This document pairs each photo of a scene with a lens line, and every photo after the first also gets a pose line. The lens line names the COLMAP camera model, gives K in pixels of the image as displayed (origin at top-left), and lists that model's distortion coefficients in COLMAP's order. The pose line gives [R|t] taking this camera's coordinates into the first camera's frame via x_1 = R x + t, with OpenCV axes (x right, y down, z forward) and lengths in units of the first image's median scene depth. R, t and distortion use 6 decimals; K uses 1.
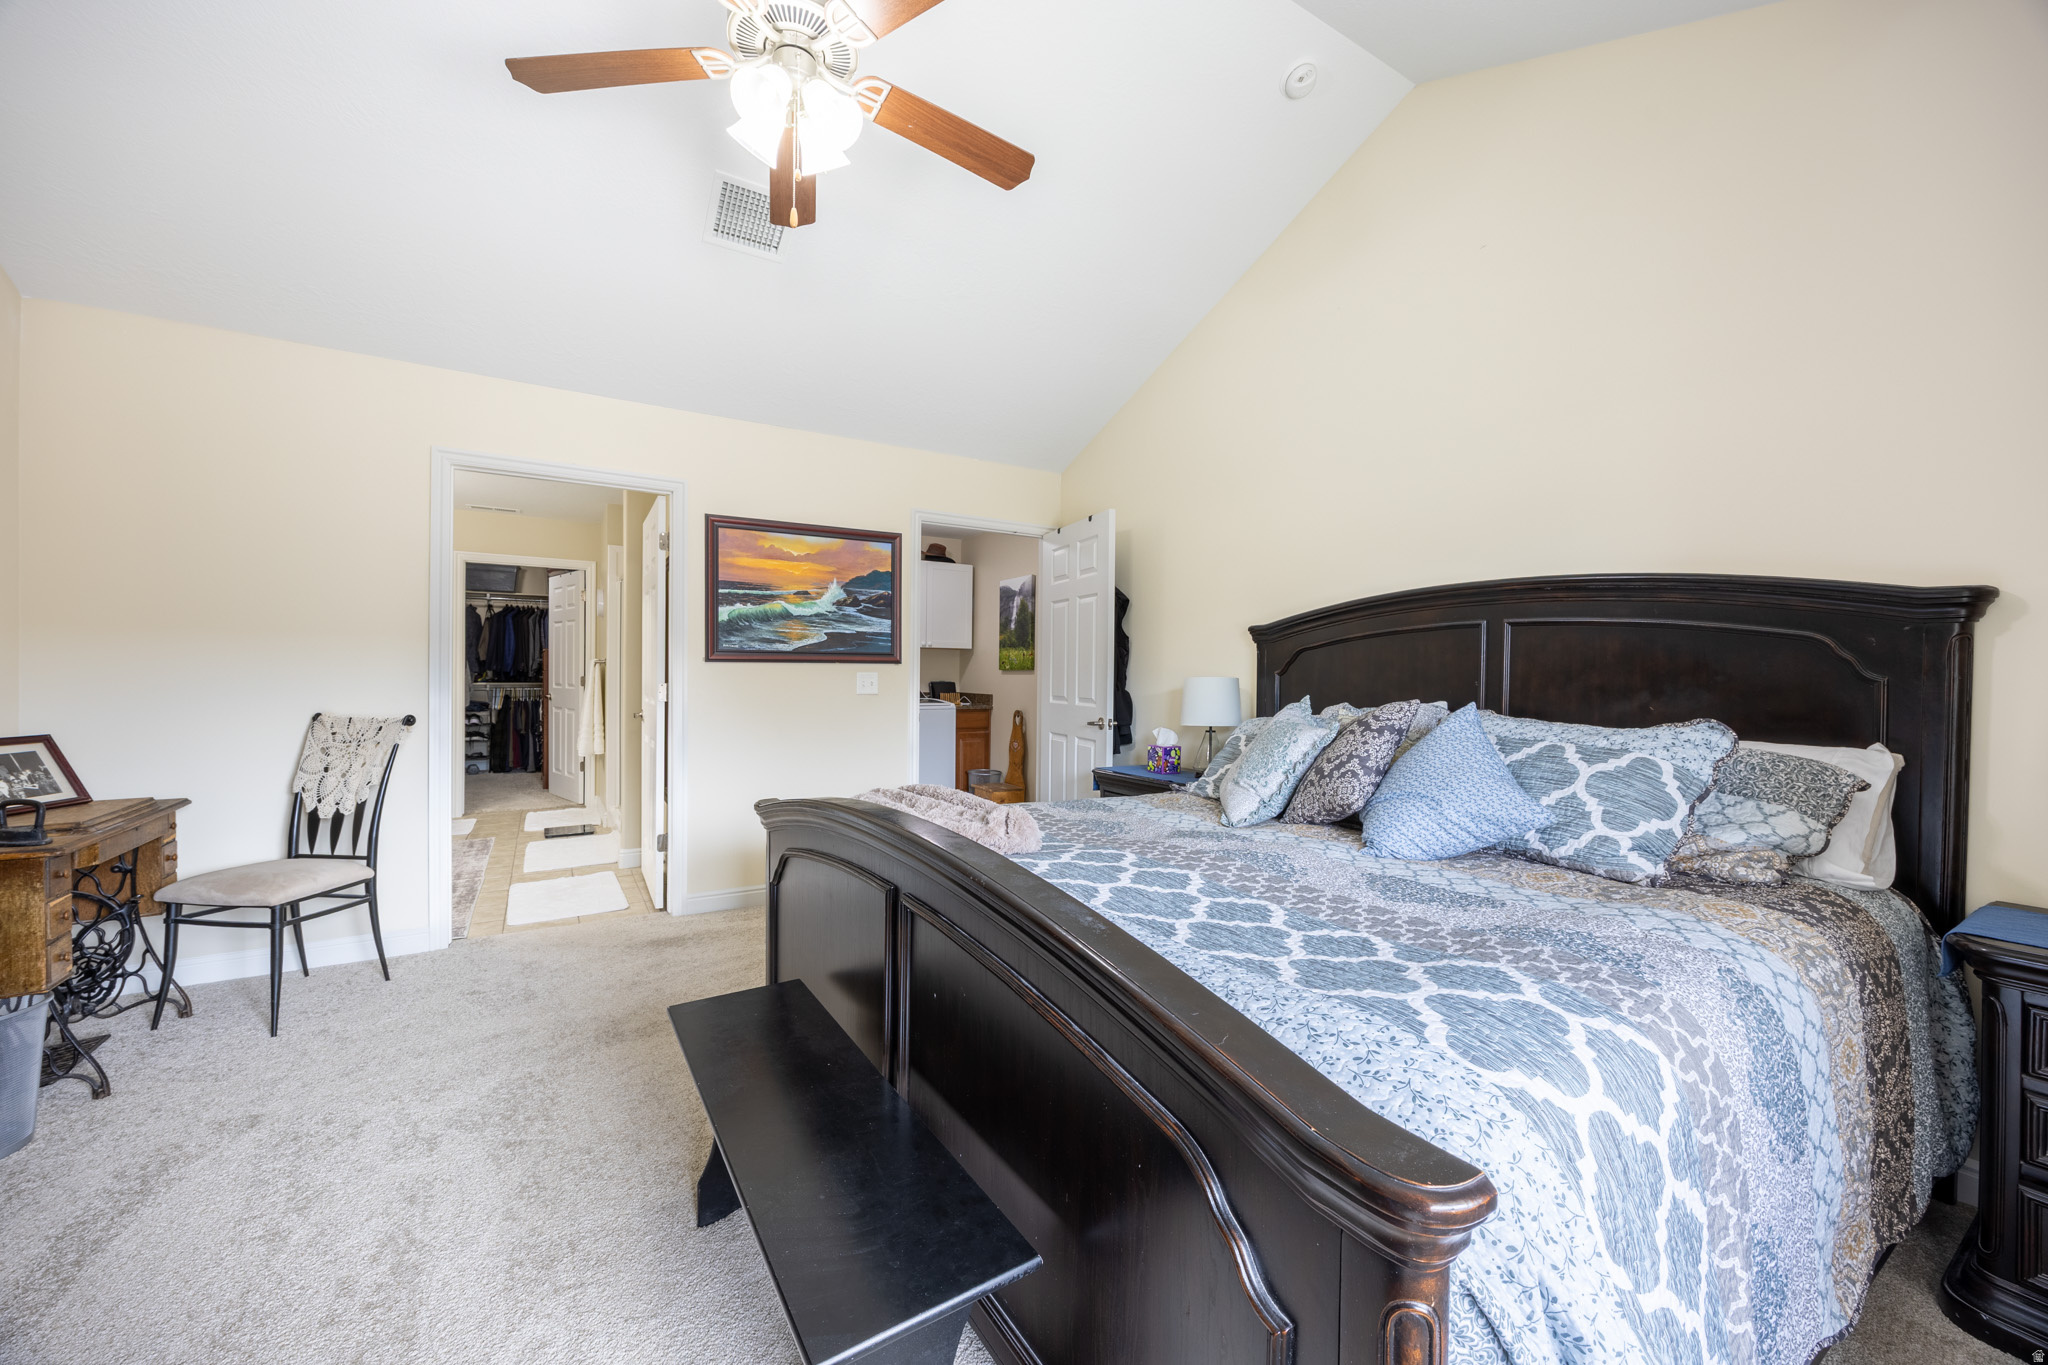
lens RADIAL K [[773.6, 0, 1013.6], [0, 773.6, 684.9], [0, 0, 1]] dist [-0.005298, 0.000628]
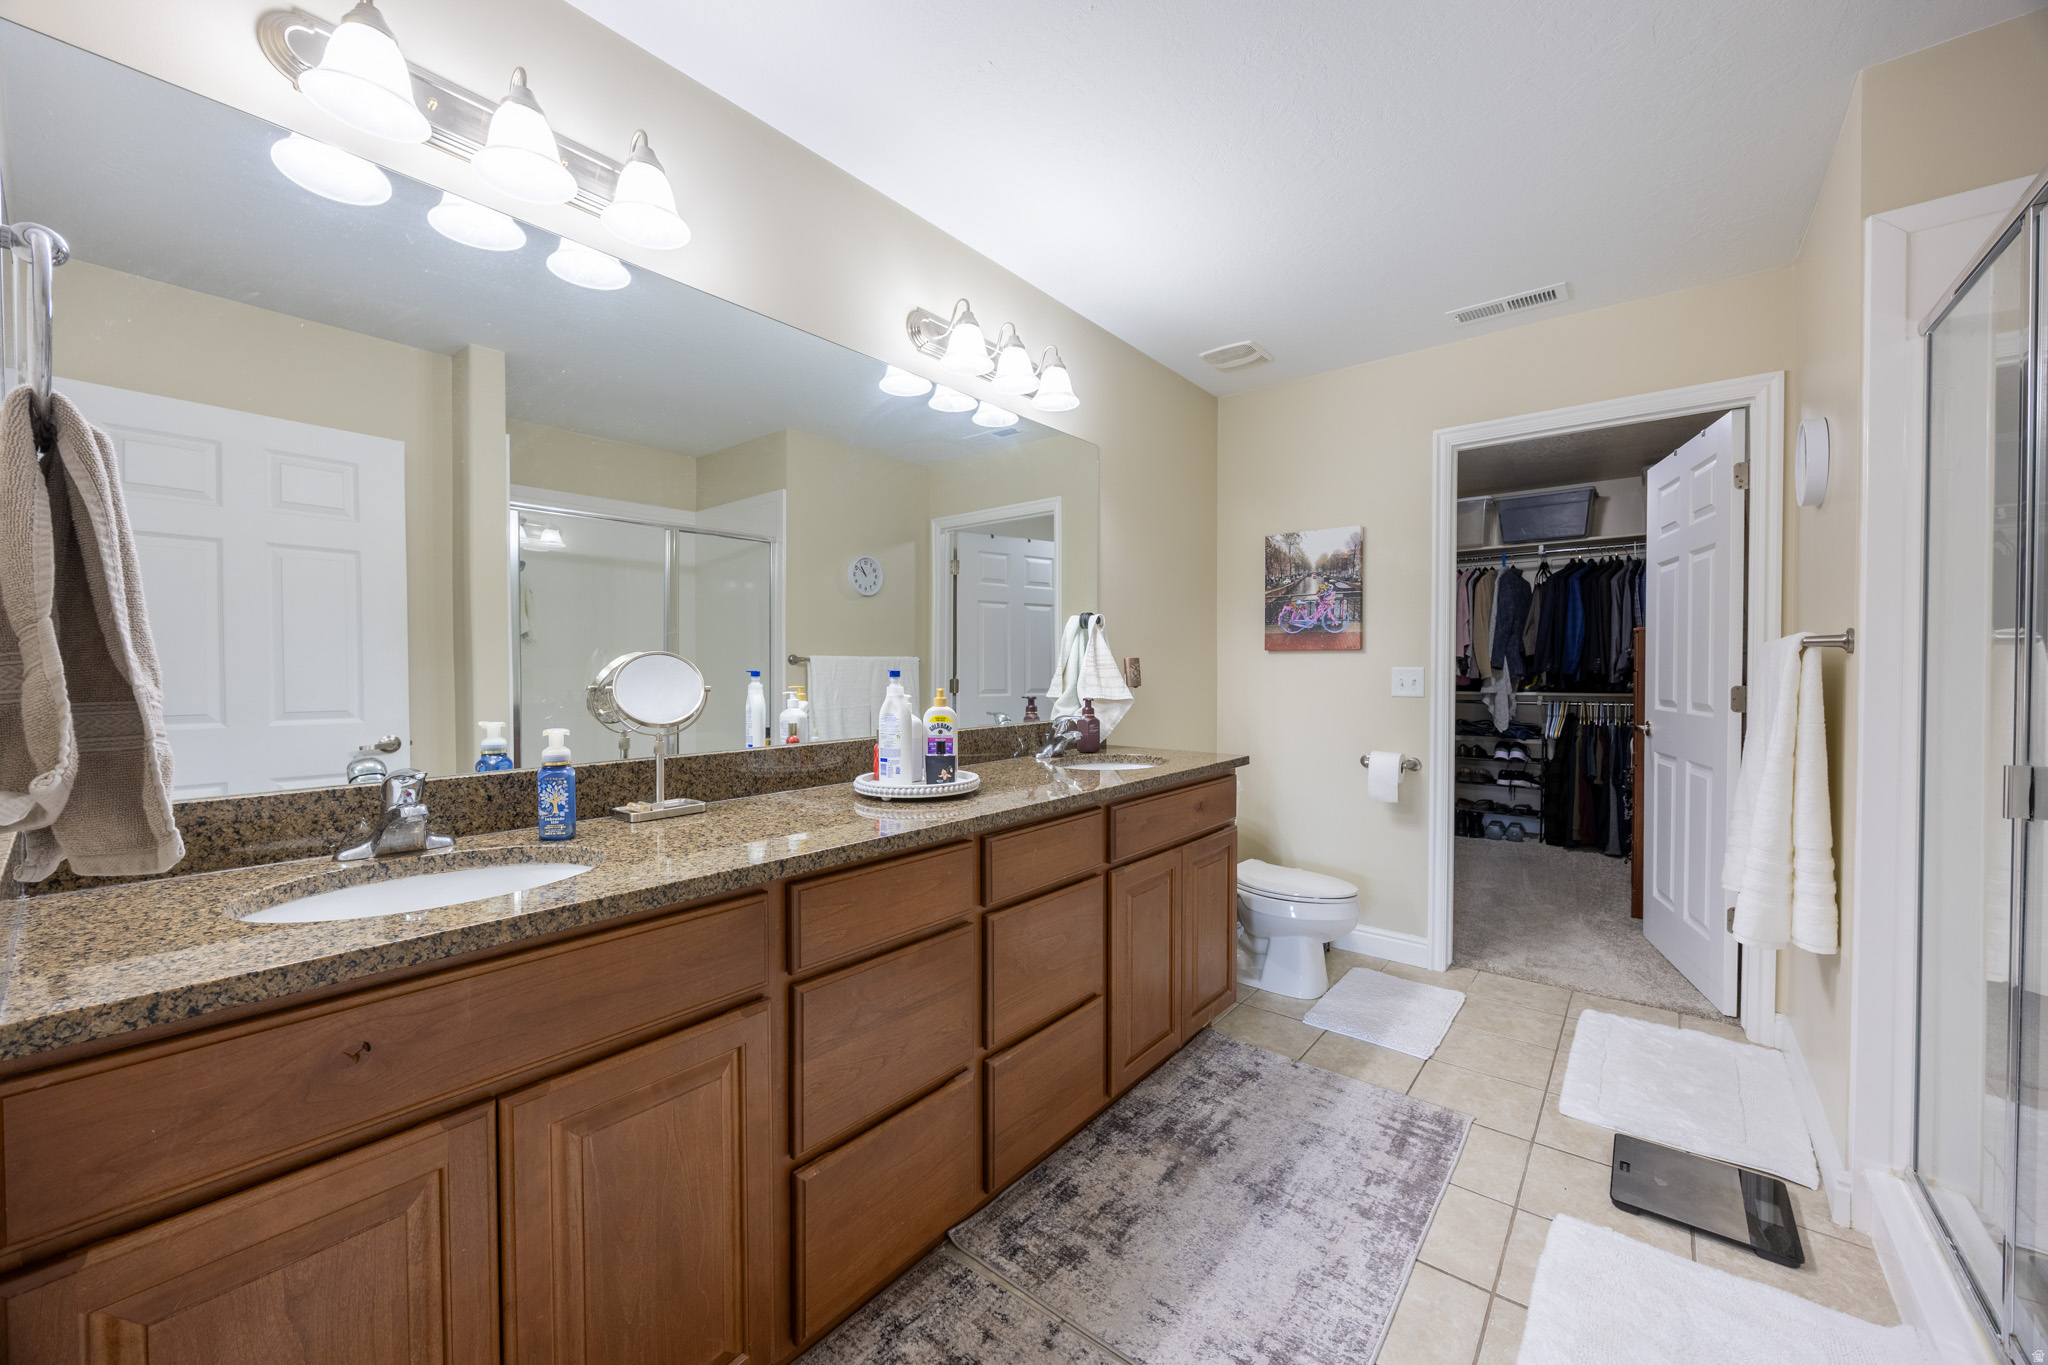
lens RADIAL K [[773.6, 0, 1026.1], [0, 773.6, 686.0], [0, 0, 1]] dist [-0.005298, 0.000628]
pose [[0.331759, 0.006653, -0.943341, -0.514464], [-0.007977, 0.999959, 0.004247, -0.015527], [0.943330, 0.006116, 0.331799, 0.883070]]
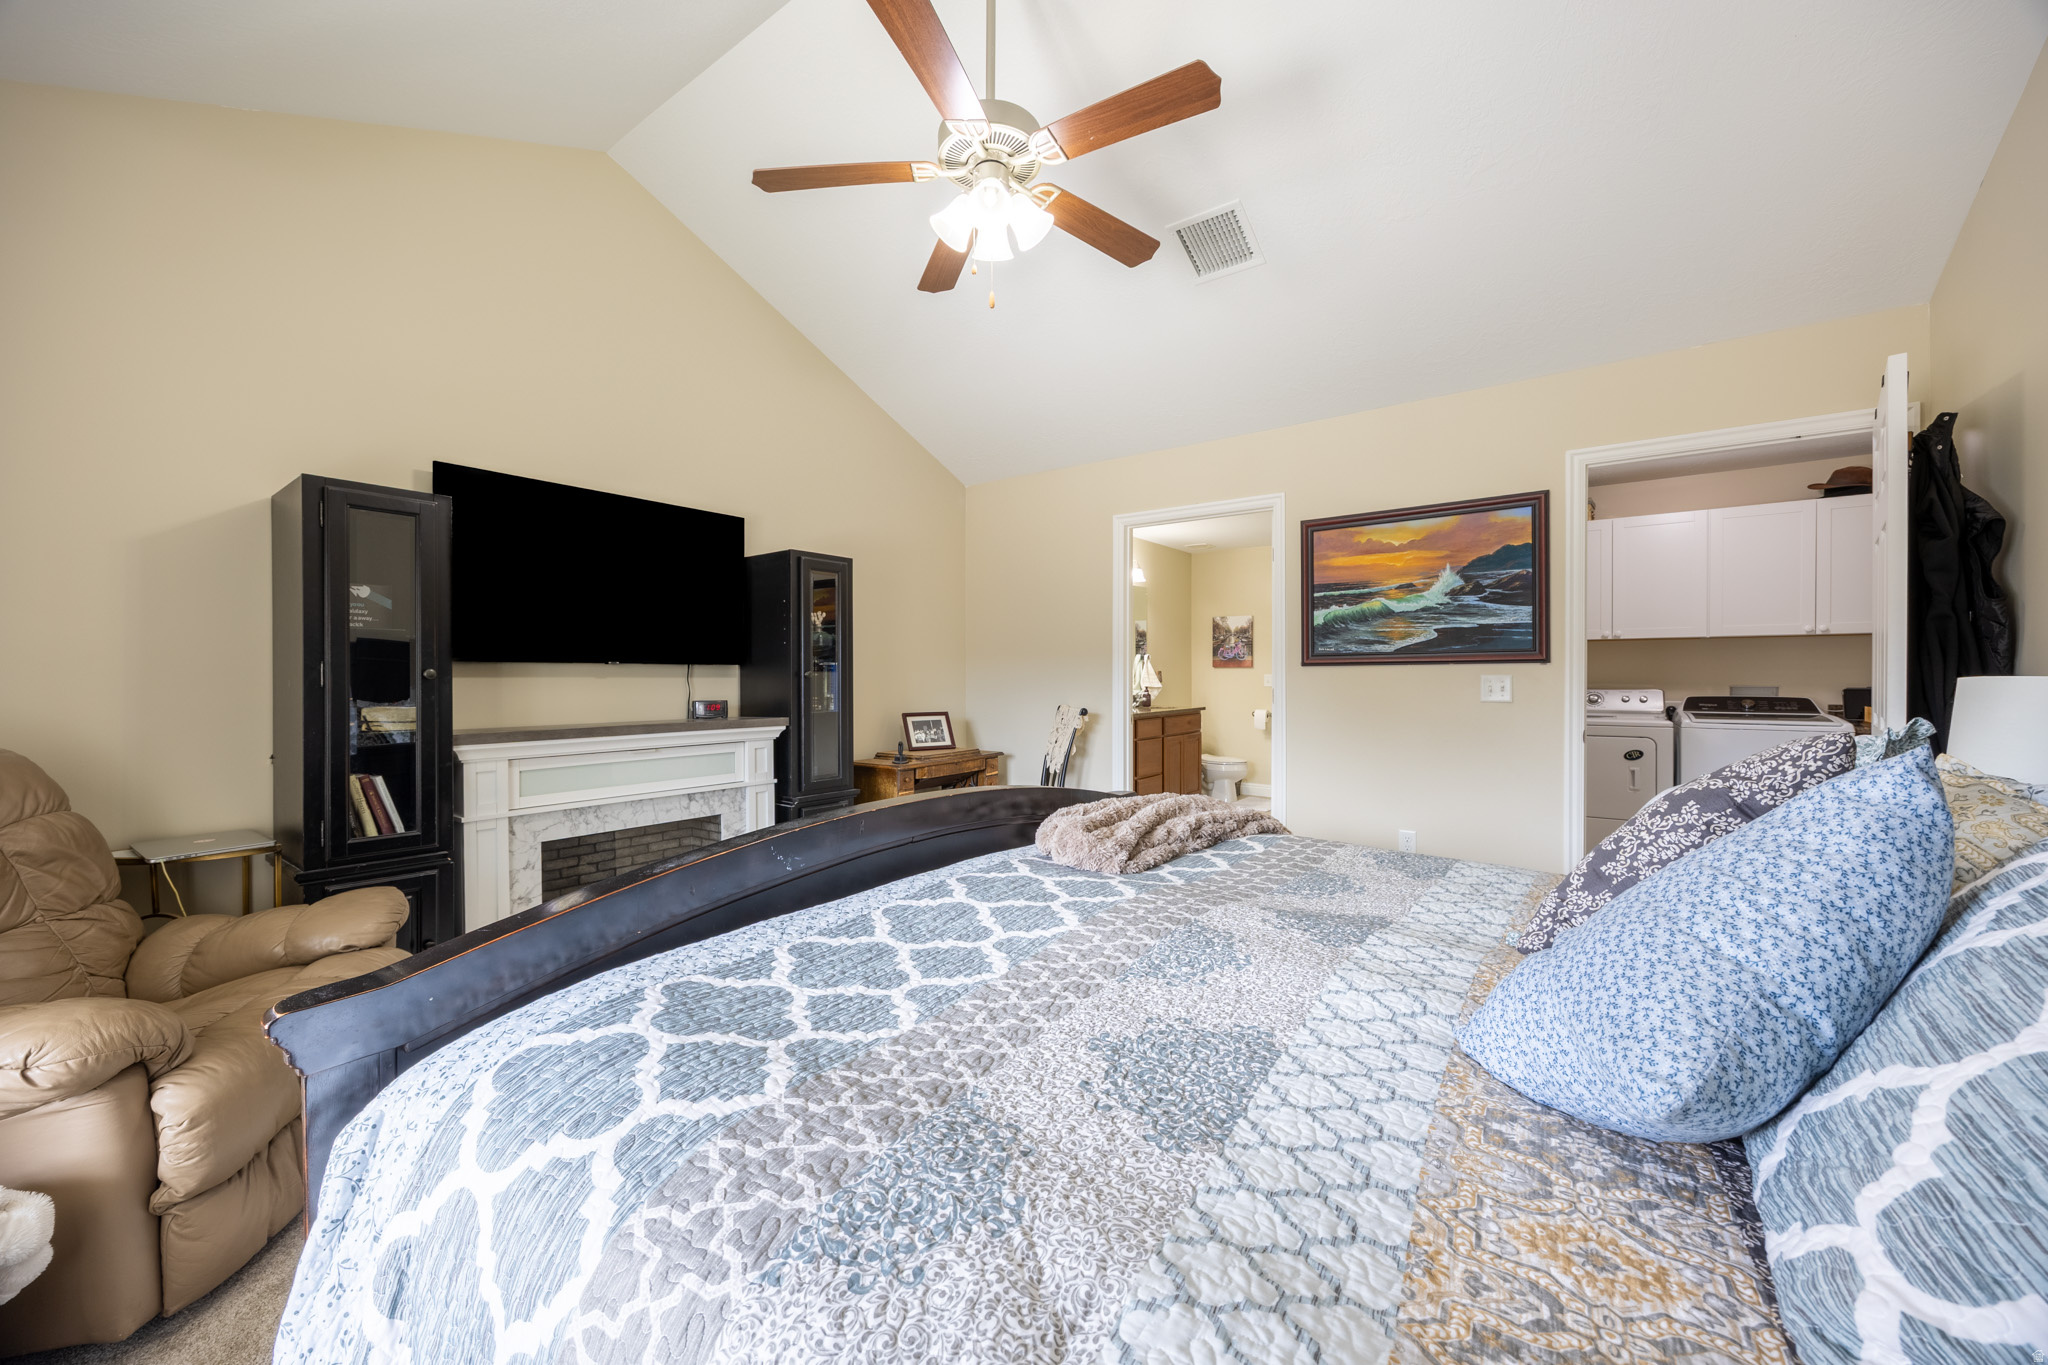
lens RADIAL K [[773.6, 0, 1033.1], [0, 773.6, 682.7], [0, 0, 1]] dist [-0.005298, 0.000628]
pose [[0.380324, -0.002286, -0.924851, 0.380153], [-0.008828, 0.999942, -0.006102, 0.000821], [0.924811, 0.010485, 0.380282, 0.268559]]
